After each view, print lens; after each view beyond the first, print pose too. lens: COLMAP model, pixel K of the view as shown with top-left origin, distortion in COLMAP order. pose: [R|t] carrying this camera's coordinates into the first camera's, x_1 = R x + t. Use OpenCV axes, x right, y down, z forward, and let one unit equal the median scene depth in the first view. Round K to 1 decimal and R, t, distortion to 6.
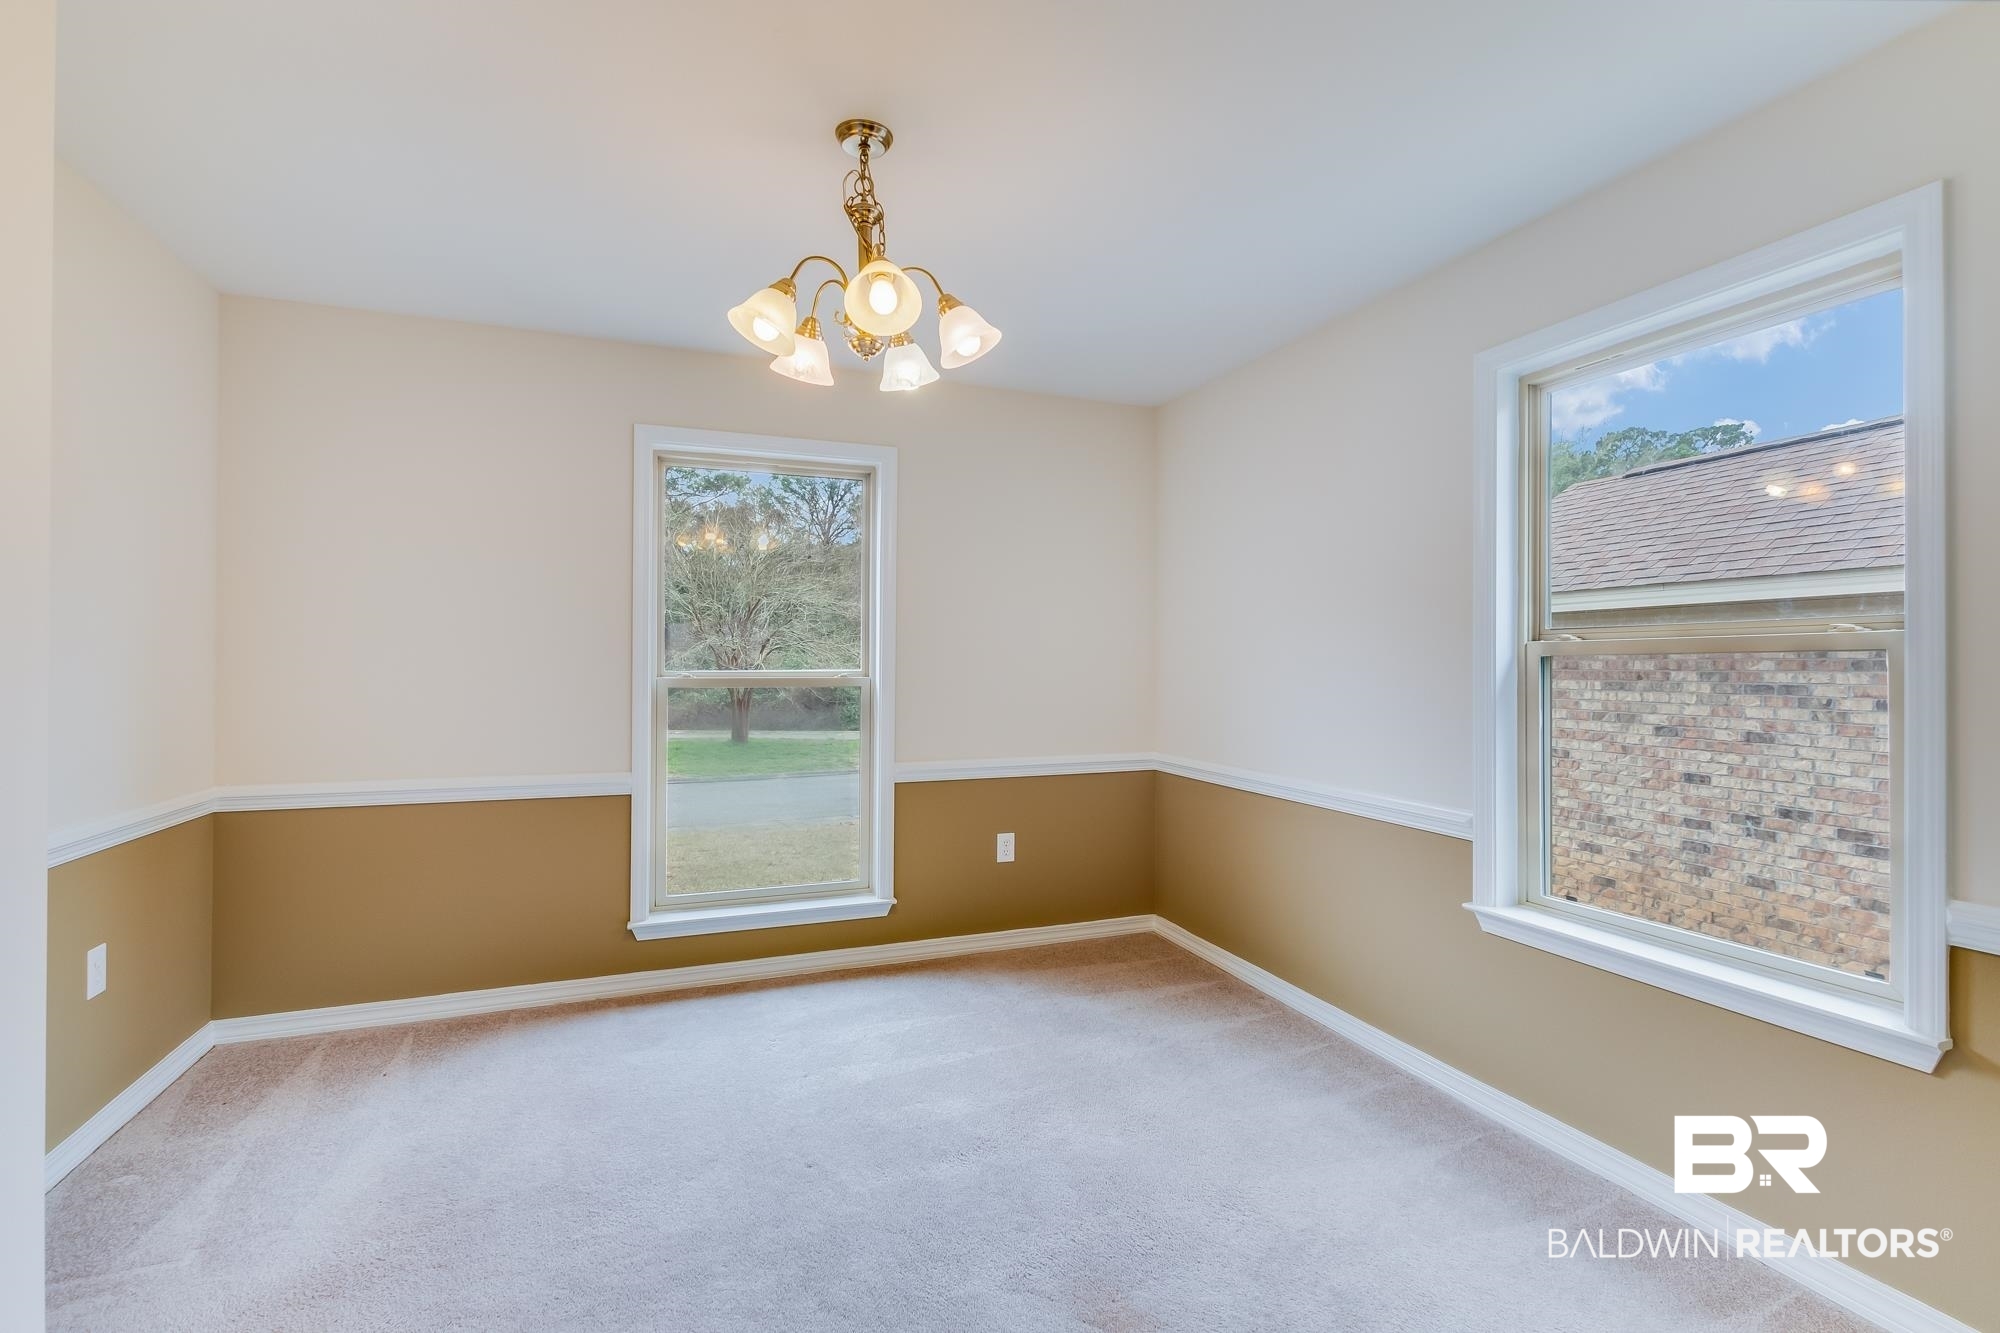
lens RADIAL K [[912.3, 0, 1000.0], [0, 912.3, 666.5], [0, 0, 1]] dist [-0.002826, -0.000846]
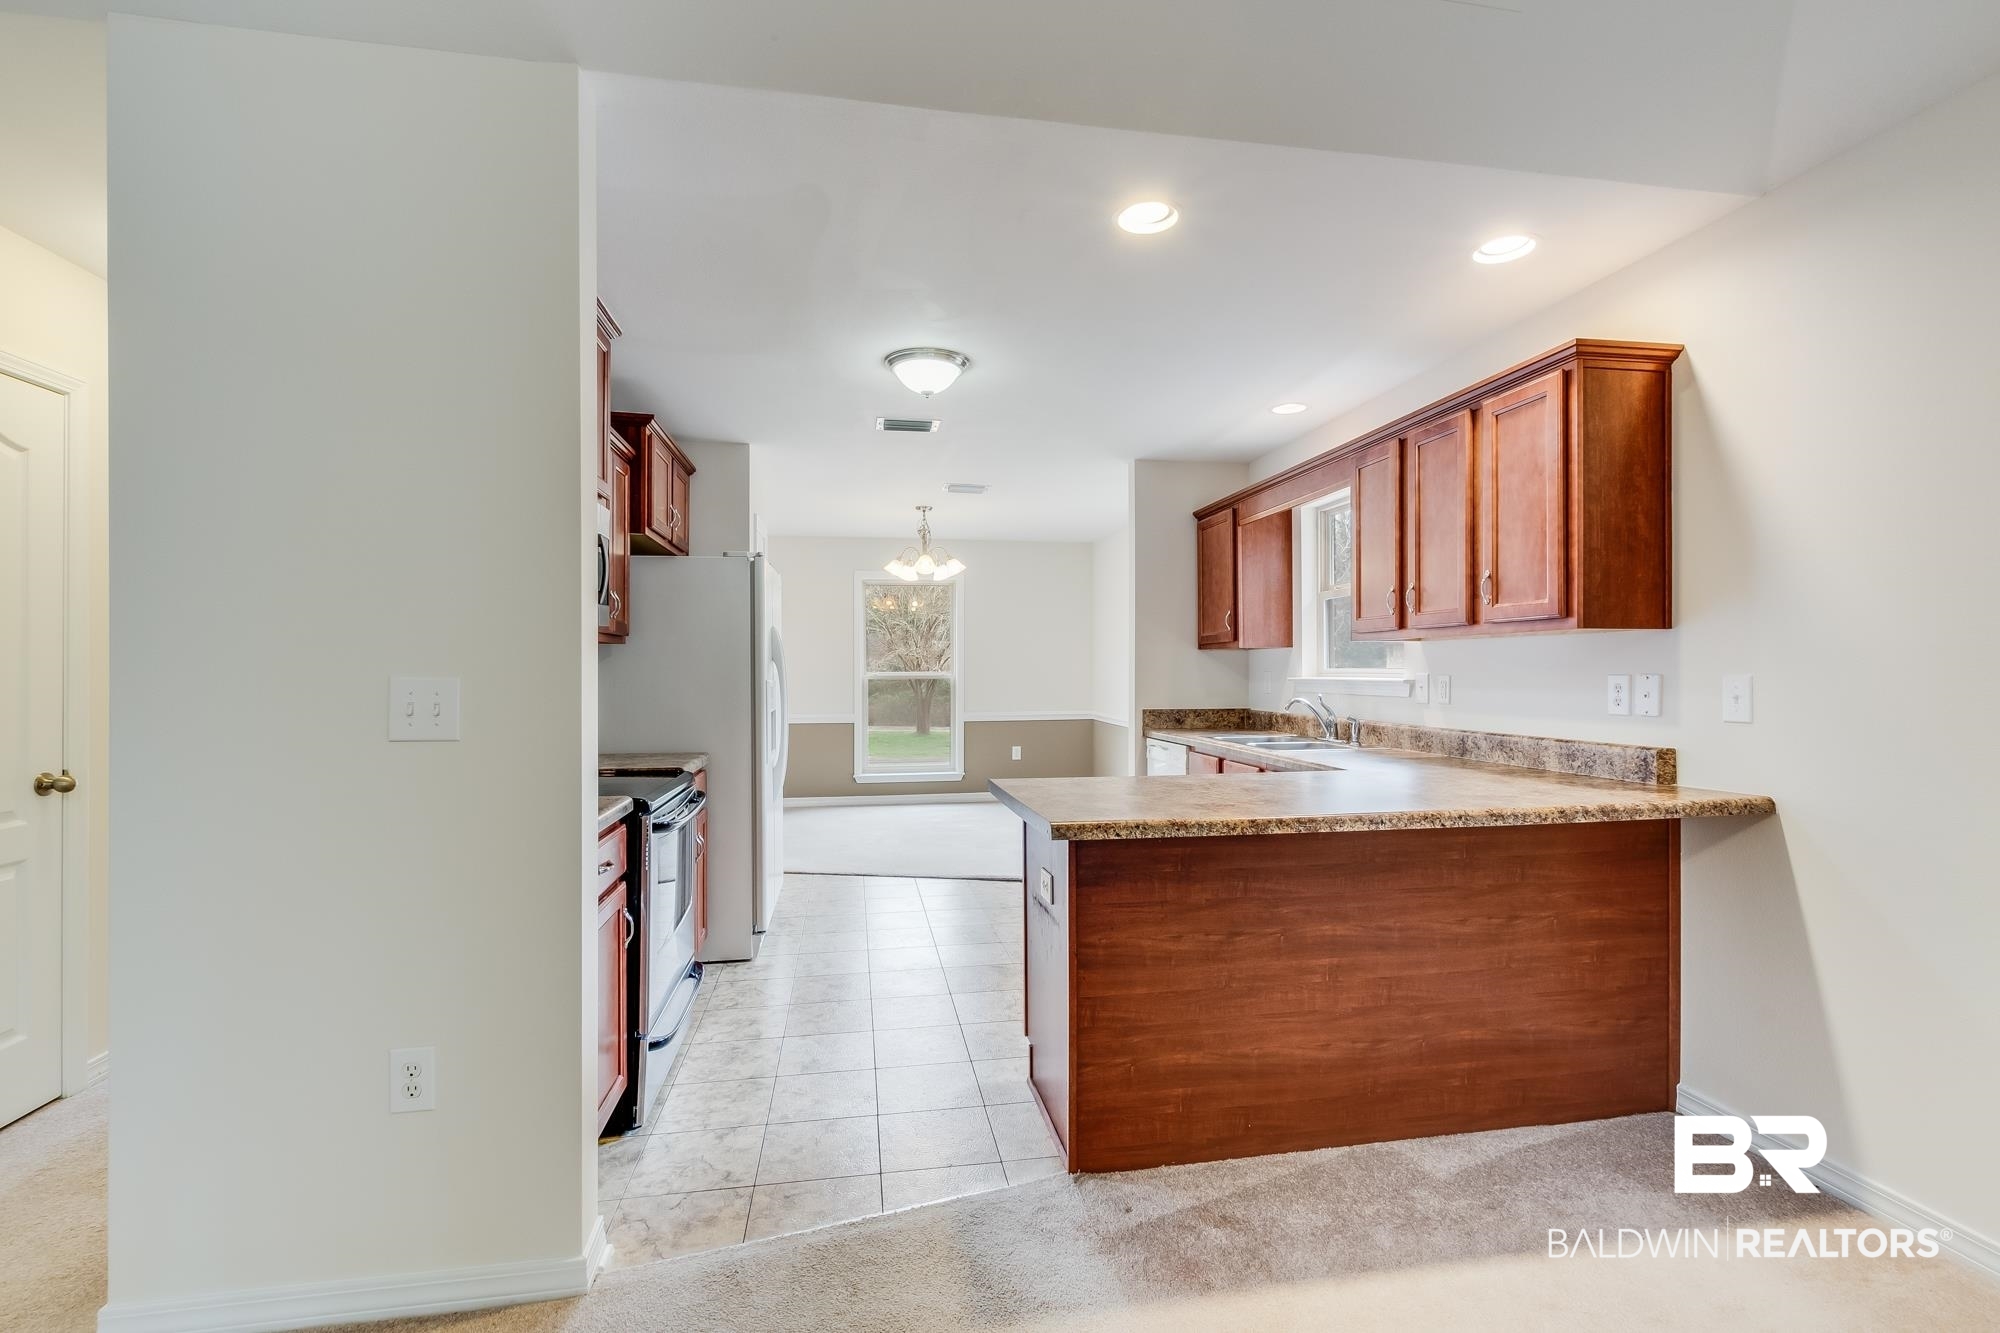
lens RADIAL K [[912.3, 0, 1000.0], [0, 912.3, 666.5], [0, 0, 1]] dist [-0.002826, -0.000846]
pose [[0.979349, -0.007317, -0.202045, 0.252078], [0.006265, 0.999963, -0.005848, 0.003451], [0.202080, 0.004462, 0.979359, -0.700400]]
